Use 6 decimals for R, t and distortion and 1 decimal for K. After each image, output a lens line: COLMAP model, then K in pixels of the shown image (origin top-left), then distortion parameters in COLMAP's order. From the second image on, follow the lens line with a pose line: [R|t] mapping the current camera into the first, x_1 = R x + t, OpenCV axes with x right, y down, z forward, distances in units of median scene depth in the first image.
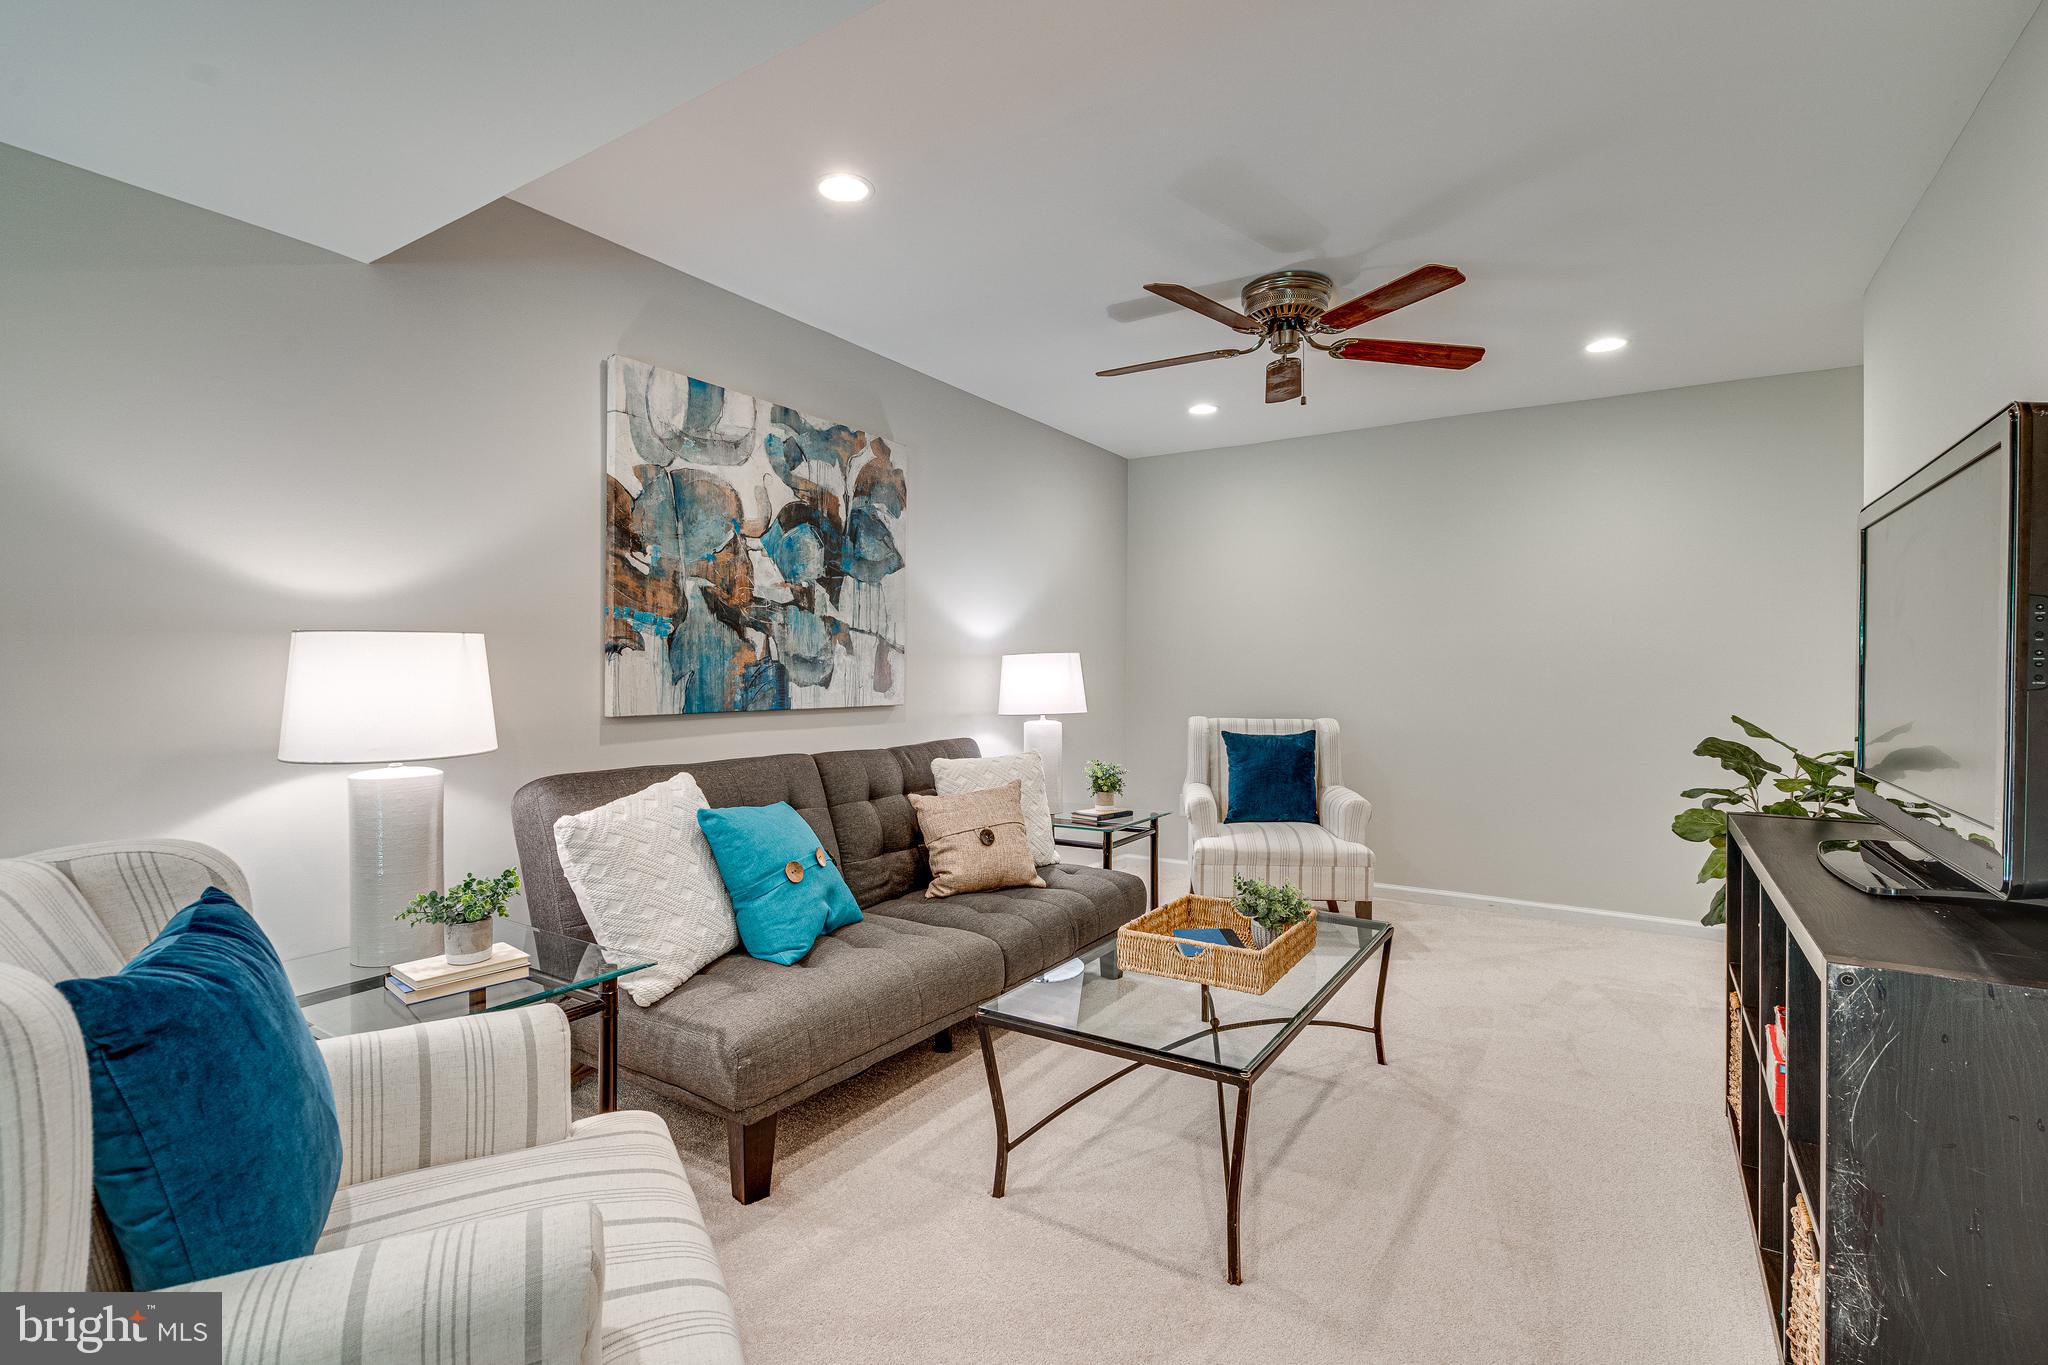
lens RADIAL K [[934.7, 0, 1019.5], [0, 934.7, 681.9], [0, 0, 1]] dist [0.000235, 0.000295]
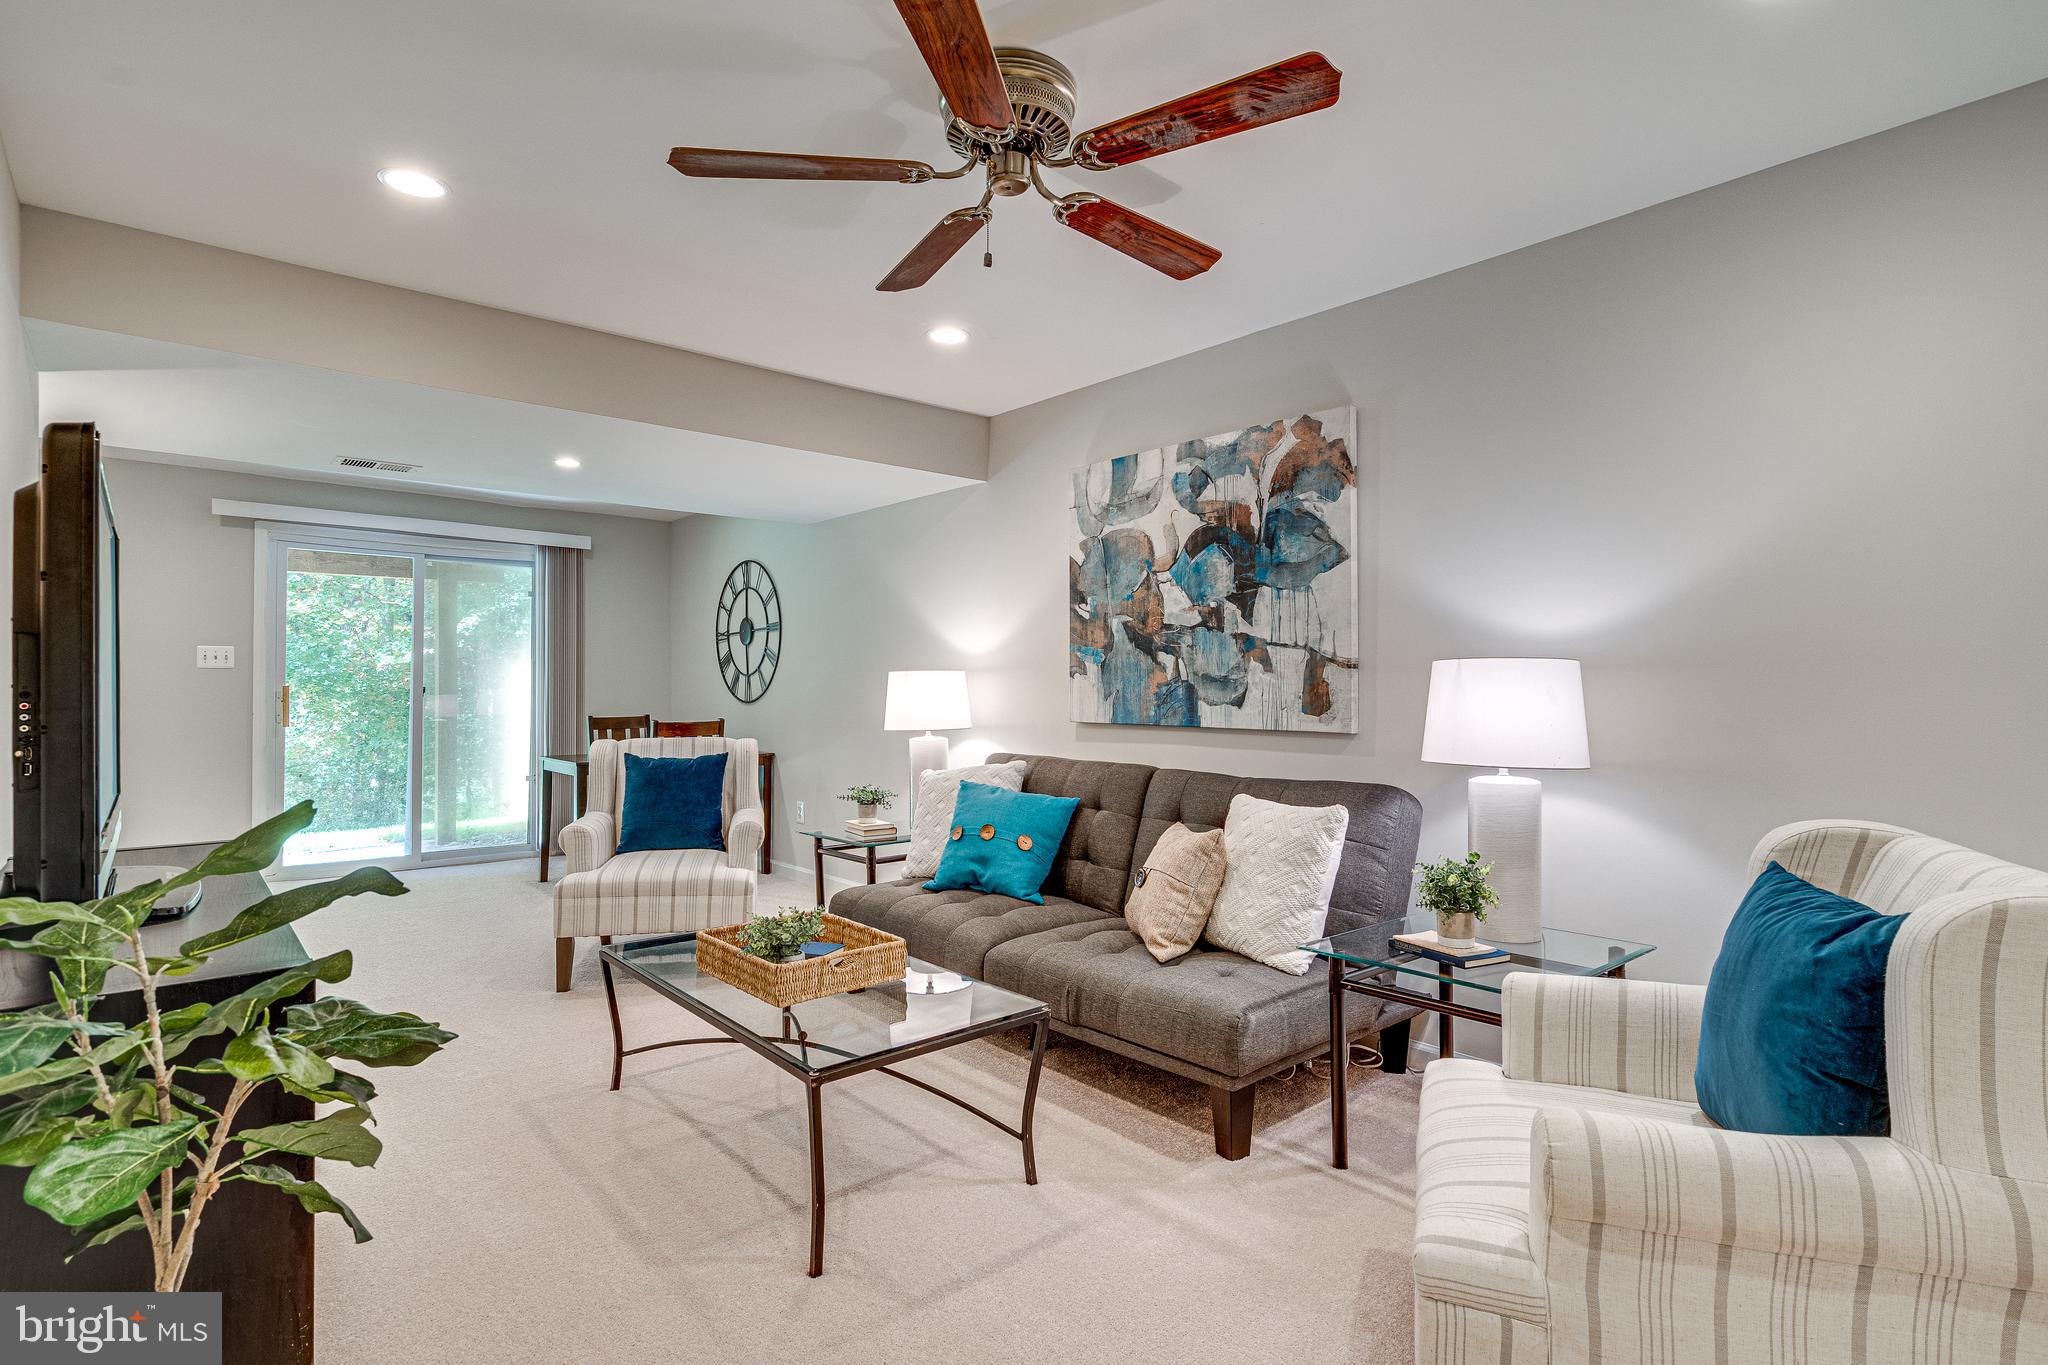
lens RADIAL K [[934.7, 0, 1017.7], [0, 934.7, 681.0], [0, 0, 1]] dist [0.000235, 0.000295]
pose [[-0.241093, -0.002080, -0.970500, 0.811119], [-0.007203, 0.999974, -0.000354, -0.019934], [0.970475, 0.006905, -0.241102, 1.051664]]
